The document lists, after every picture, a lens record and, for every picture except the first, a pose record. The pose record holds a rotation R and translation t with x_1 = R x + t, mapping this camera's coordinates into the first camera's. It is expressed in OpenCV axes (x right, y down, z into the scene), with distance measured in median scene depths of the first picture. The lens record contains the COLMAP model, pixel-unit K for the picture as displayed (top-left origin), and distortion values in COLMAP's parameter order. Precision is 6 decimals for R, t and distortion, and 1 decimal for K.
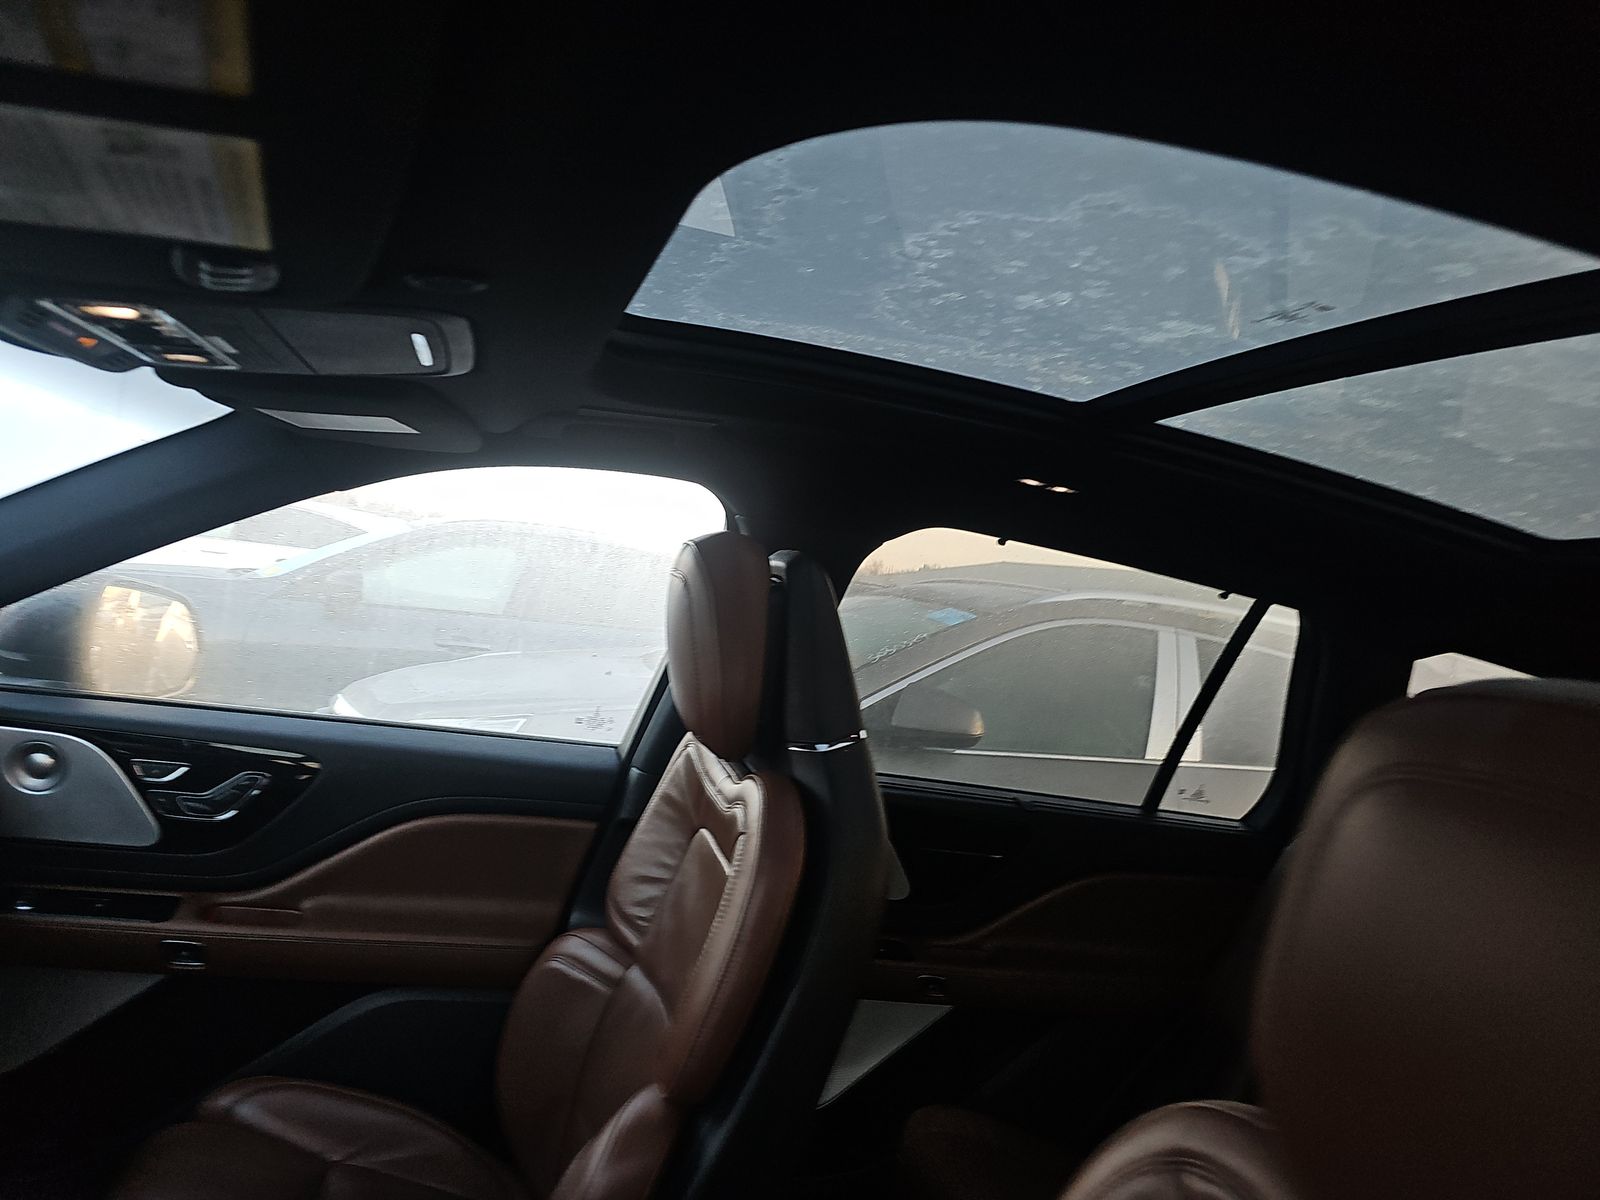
lens RADIAL K [[1055.2, 0, 797.1], [0, 1055.2, 591.5], [0, 0, 1]] dist [0.009852, -0.003895]
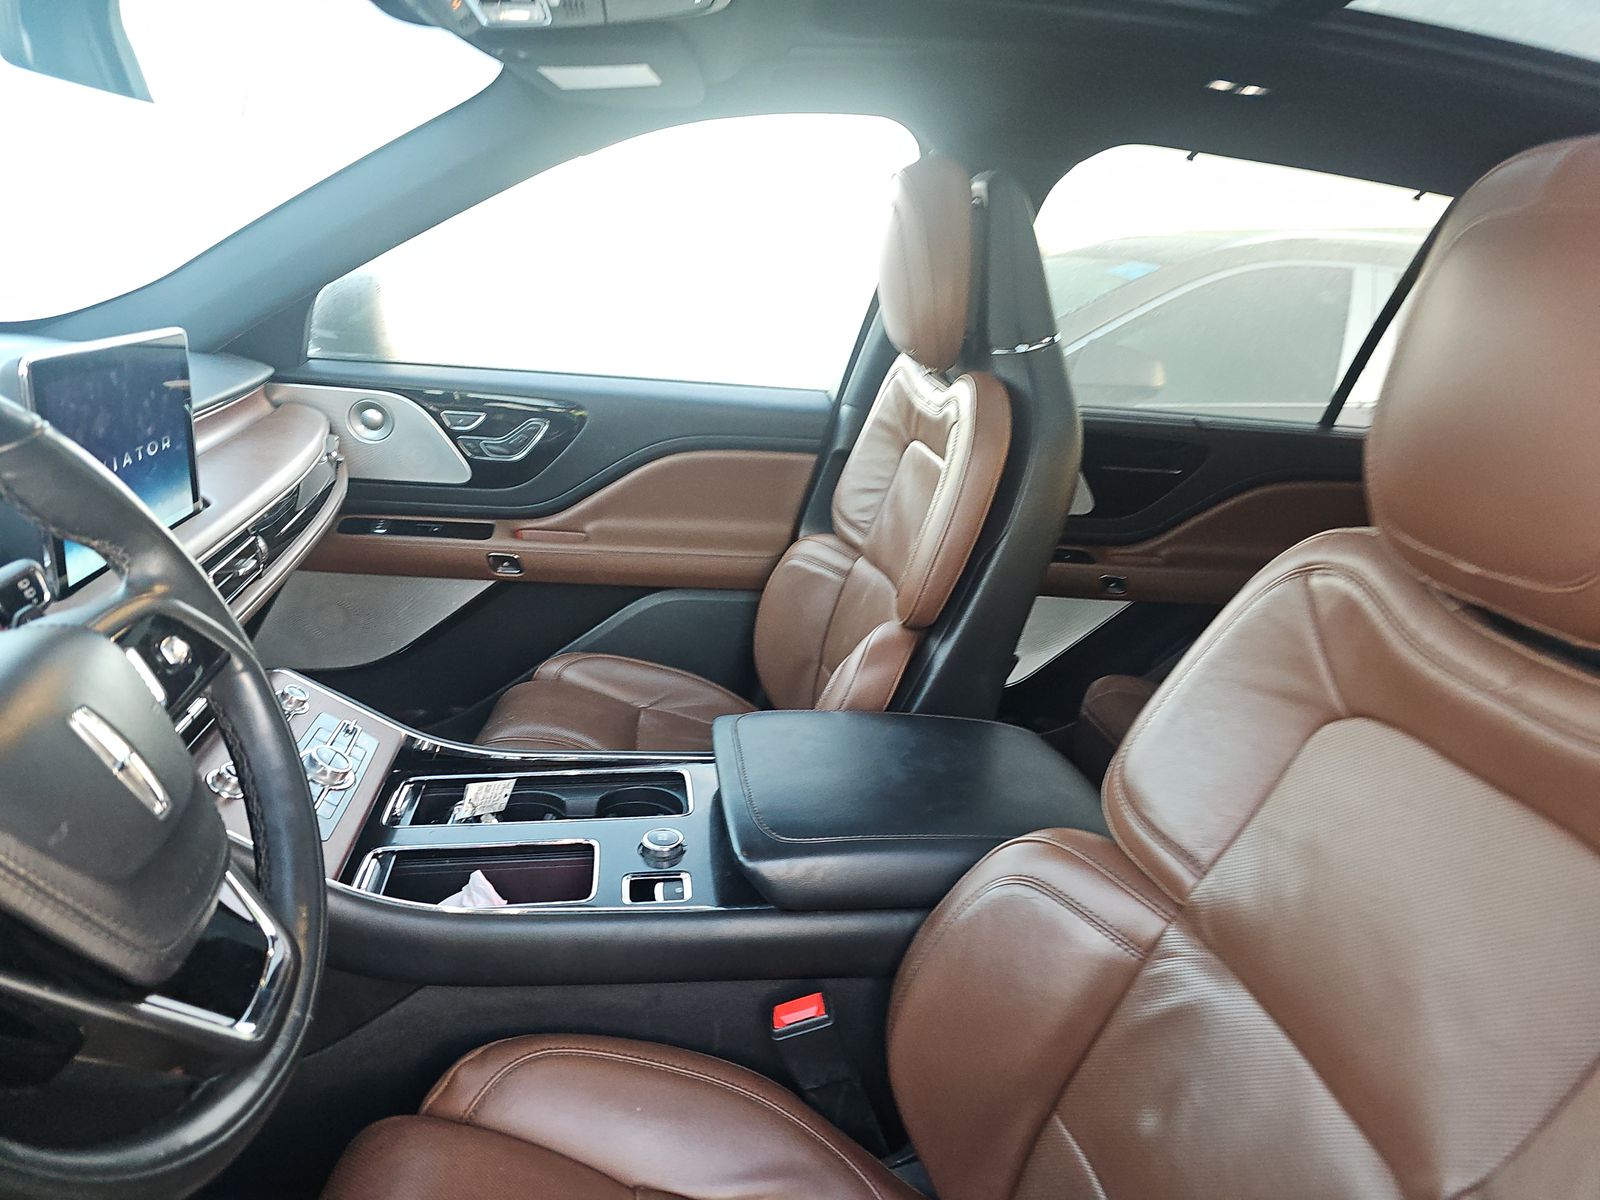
lens RADIAL K [[1055.2, 0, 803.3], [0, 1055.2, 604.3], [0, 0, 1]] dist [0.009852, -0.003895]
pose [[0.987690, -0.022495, -0.154797, -0.031235], [0.064714, 0.959709, 0.273444, 0.066670], [0.142409, -0.280095, 0.949350, -0.166974]]
